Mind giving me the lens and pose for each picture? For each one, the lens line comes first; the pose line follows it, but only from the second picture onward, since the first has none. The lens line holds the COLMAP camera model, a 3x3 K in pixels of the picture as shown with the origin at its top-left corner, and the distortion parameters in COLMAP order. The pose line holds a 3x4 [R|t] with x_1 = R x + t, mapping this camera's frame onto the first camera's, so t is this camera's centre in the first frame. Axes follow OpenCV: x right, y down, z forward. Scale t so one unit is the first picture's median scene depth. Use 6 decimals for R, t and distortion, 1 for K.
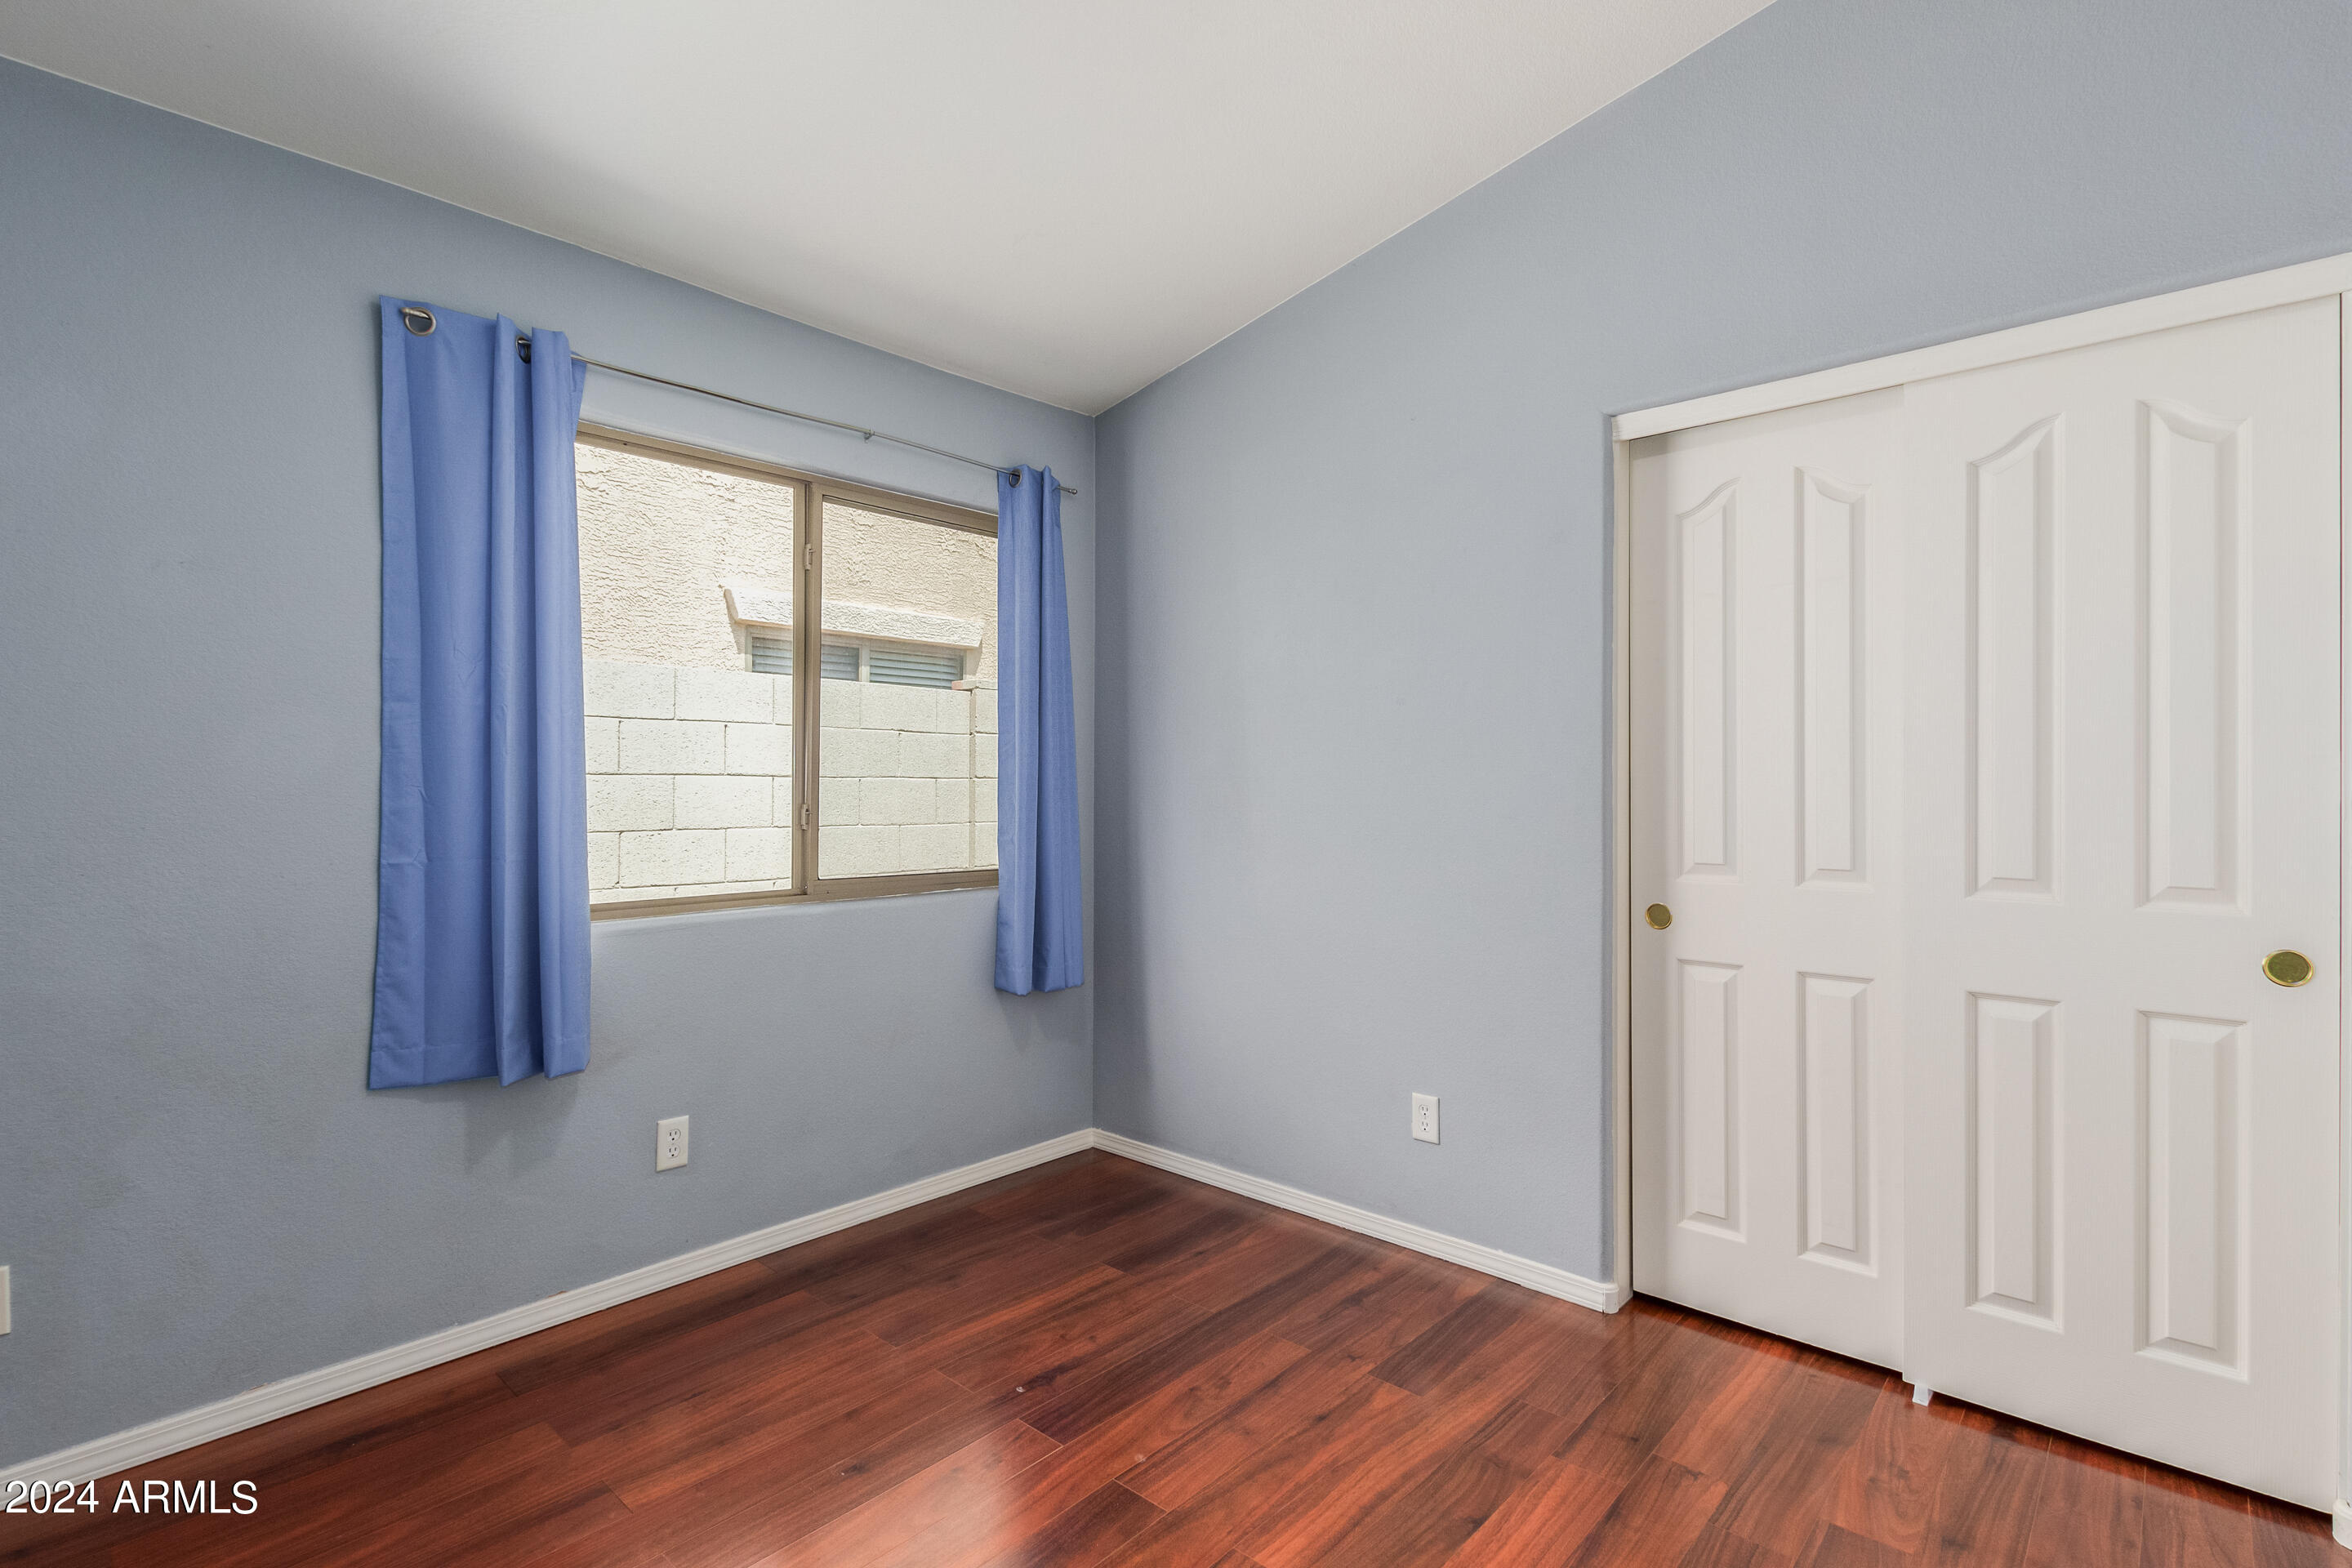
lens RADIAL K [[1103.0, 0, 1179.8], [0, 1103.0, 802.9], [0, 0, 1]] dist [0.003072, 0.000721]
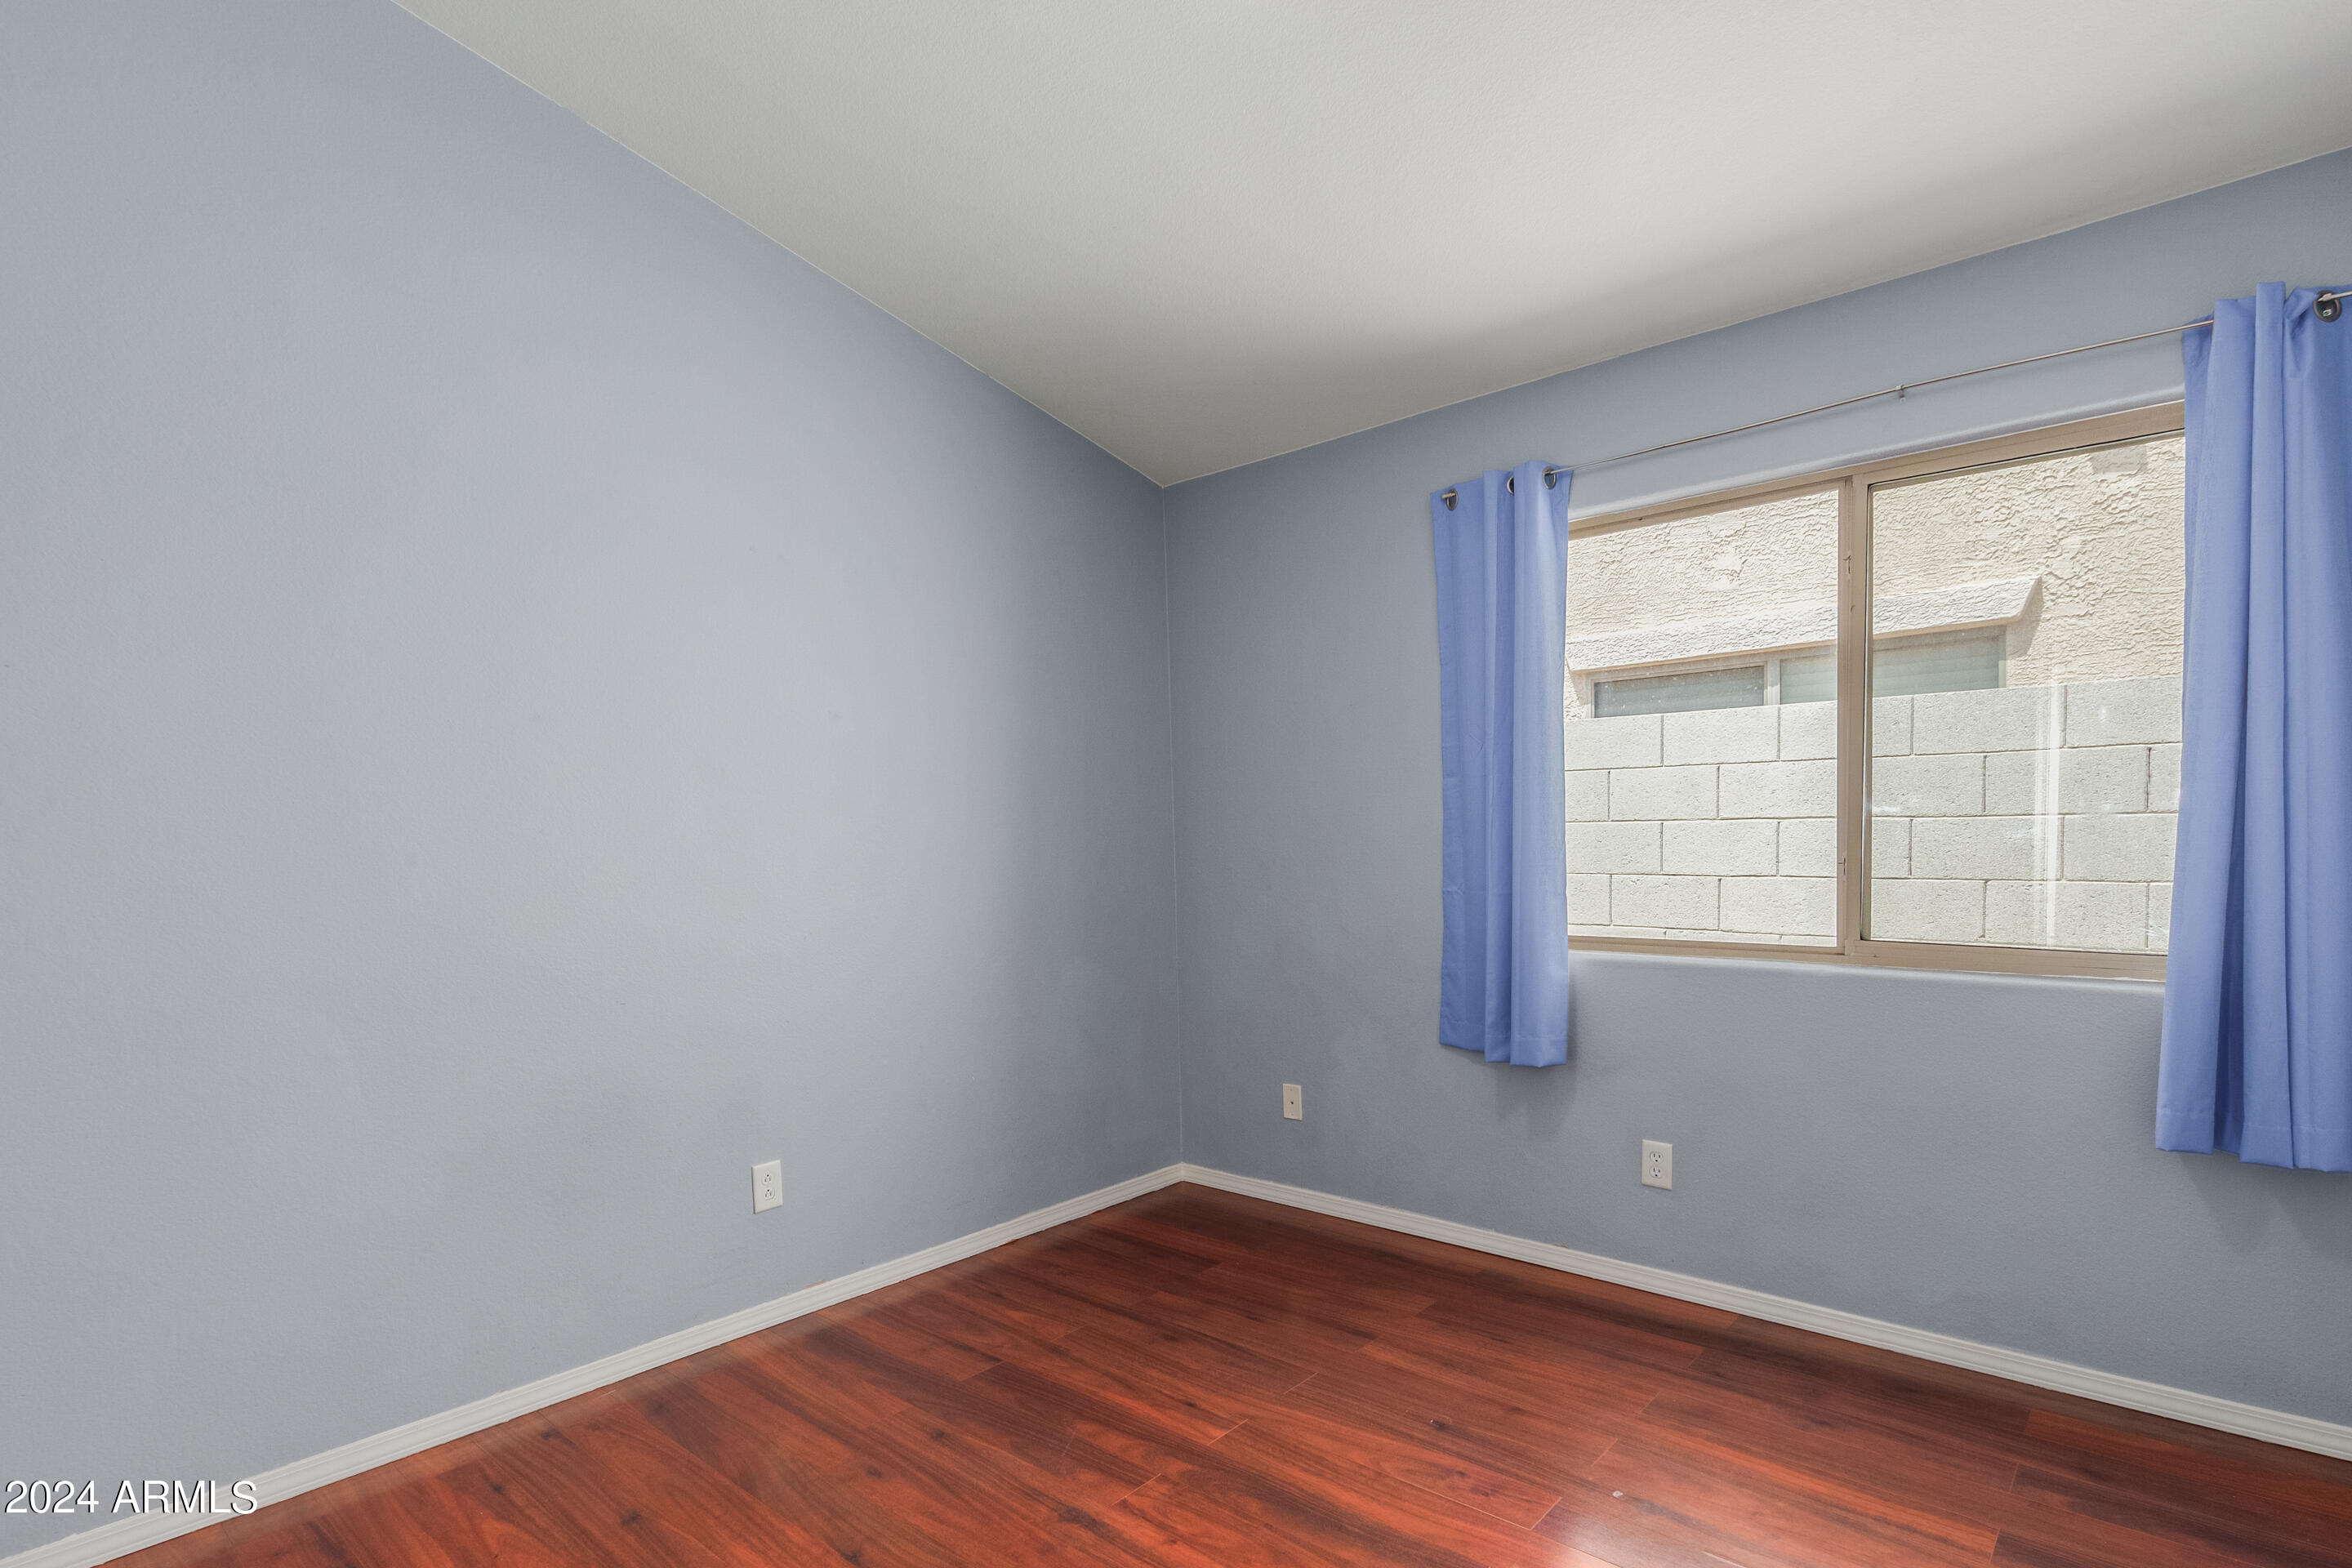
lens RADIAL K [[1090.7, 0, 1176.4], [0, 1090.7, 936.1], [0, 0, 1]] dist [0.001648, -0.000012]
pose [[0.044445, 0.086594, -0.995252, 0.594226], [-0.001790, 0.996242, 0.086601, -0.008299], [0.999010, -0.002067, 0.044433, 0.501723]]
